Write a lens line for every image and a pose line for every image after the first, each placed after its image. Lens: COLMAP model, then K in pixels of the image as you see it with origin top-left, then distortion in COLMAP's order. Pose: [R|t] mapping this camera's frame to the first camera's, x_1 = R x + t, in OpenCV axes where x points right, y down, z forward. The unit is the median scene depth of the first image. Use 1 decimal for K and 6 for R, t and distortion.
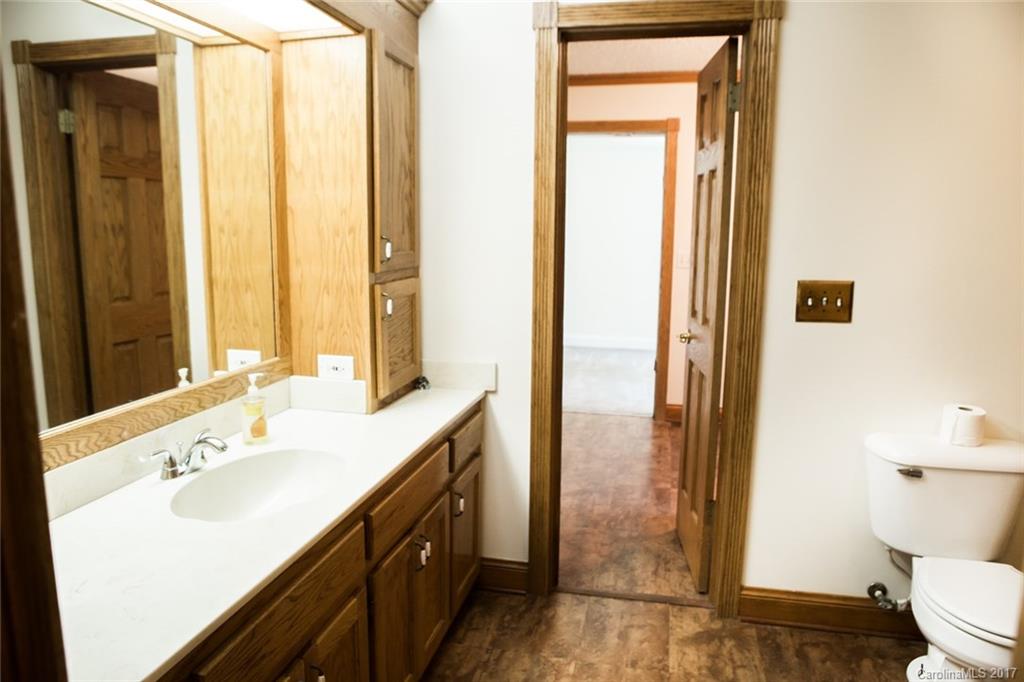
lens RADIAL K [[707.7, 0, 508.2], [0, 707.7, 341.1], [0, 0, 1]] dist [-0.090533, 0.056672]
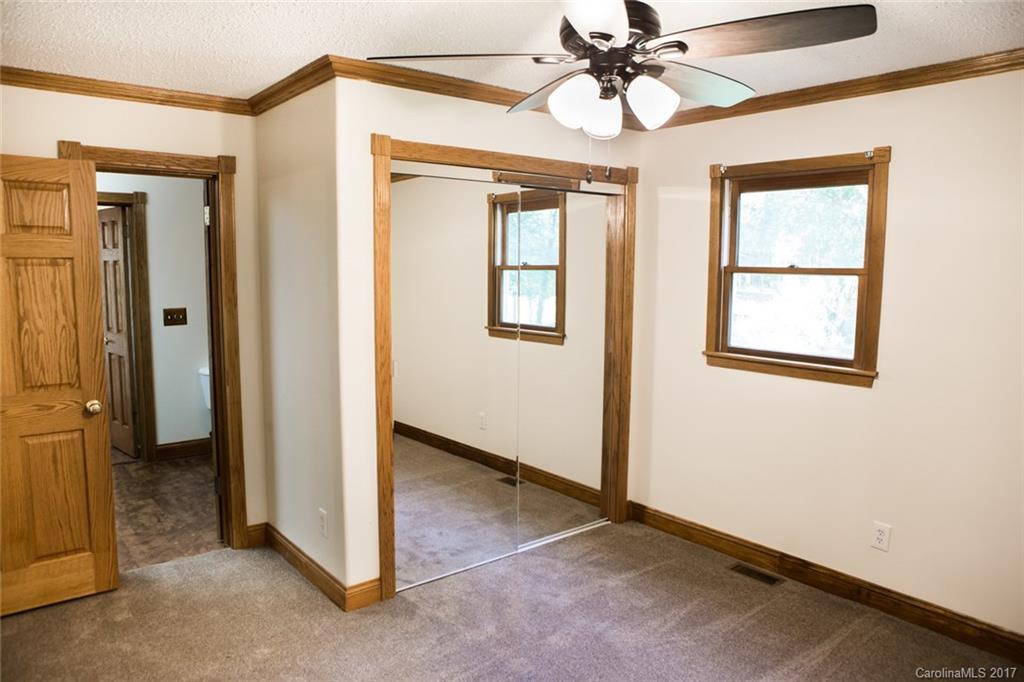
lens RADIAL K [[707.7, 0, 509.7], [0, 707.7, 349.0], [0, 0, 1]] dist [-0.090533, 0.056672]
pose [[0.614238, -0.090239, 0.783944, -0.736277], [0.131070, 0.991307, 0.011413, 0.179765], [-0.778159, 0.095741, 0.620727, -1.396985]]
